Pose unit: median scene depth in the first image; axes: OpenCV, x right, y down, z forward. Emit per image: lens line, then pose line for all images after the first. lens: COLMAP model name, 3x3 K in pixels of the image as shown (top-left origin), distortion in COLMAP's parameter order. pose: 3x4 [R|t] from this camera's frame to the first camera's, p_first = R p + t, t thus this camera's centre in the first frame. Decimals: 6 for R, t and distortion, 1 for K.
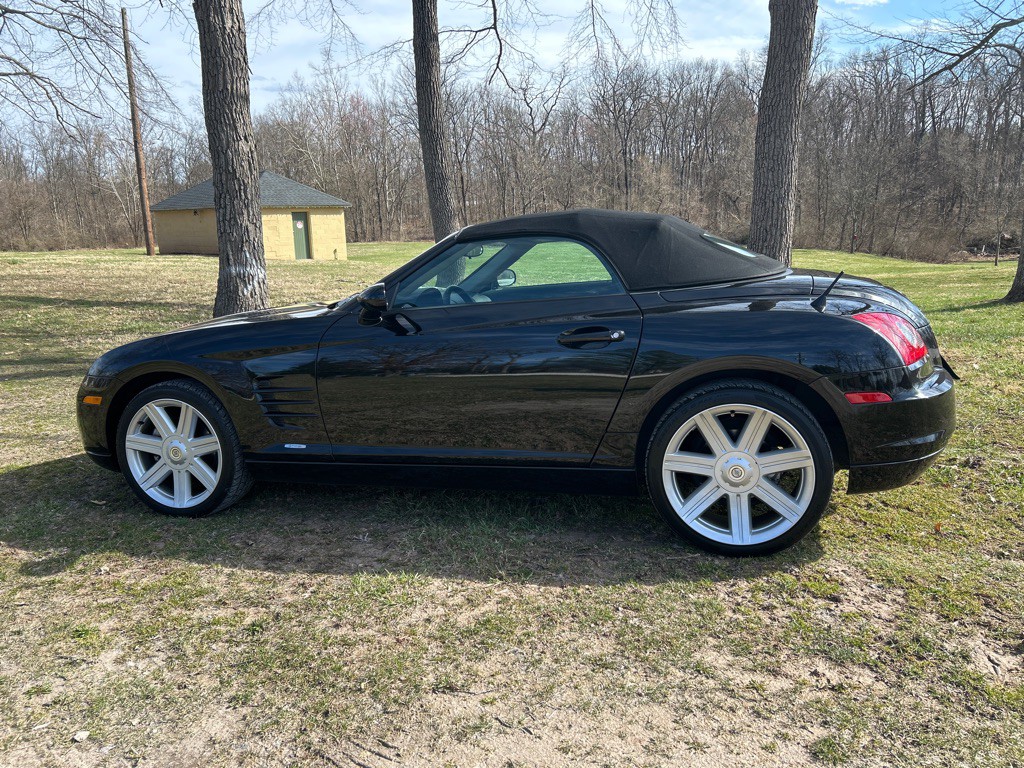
lens RADIAL K [[755.4, 0, 517.7], [0, 755.4, 385.6], [0, 0, 1]] dist [0.048058, -0.047054]
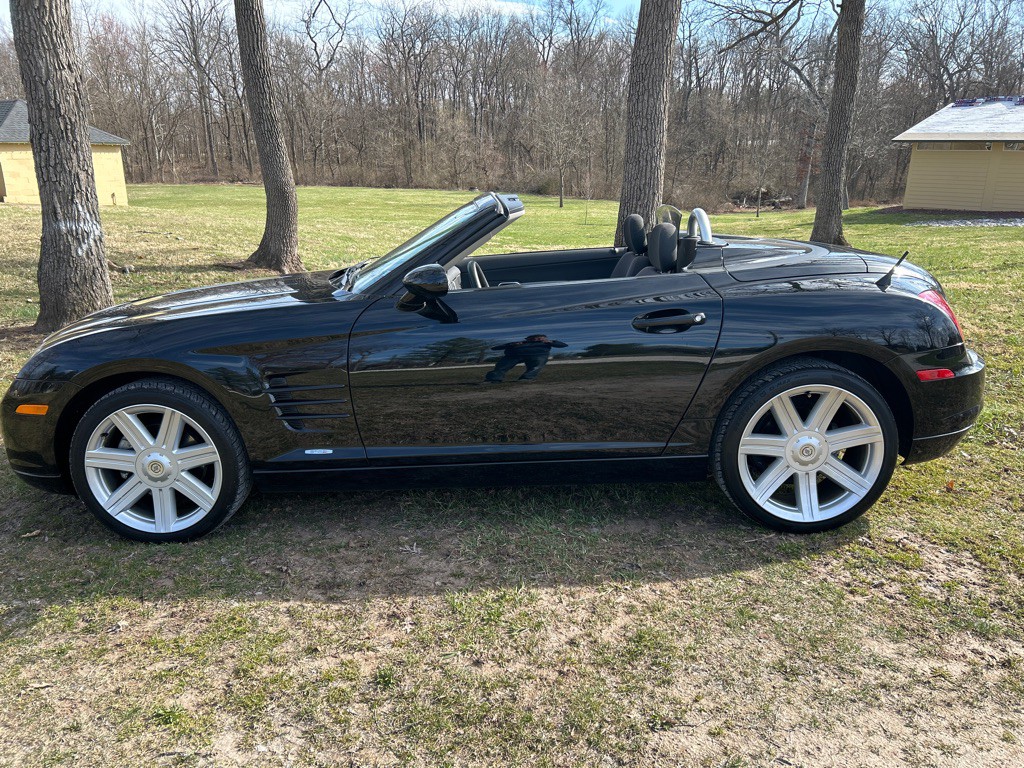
lens RADIAL K [[755.4, 0, 517.7], [0, 755.4, 385.6], [0, 0, 1]] dist [0.048058, -0.047054]
pose [[0.966335, -0.049996, 0.252382, -0.327814], [0.033138, 0.996953, 0.070610, -0.055796], [-0.255143, -0.059870, 0.965048, 0.124845]]
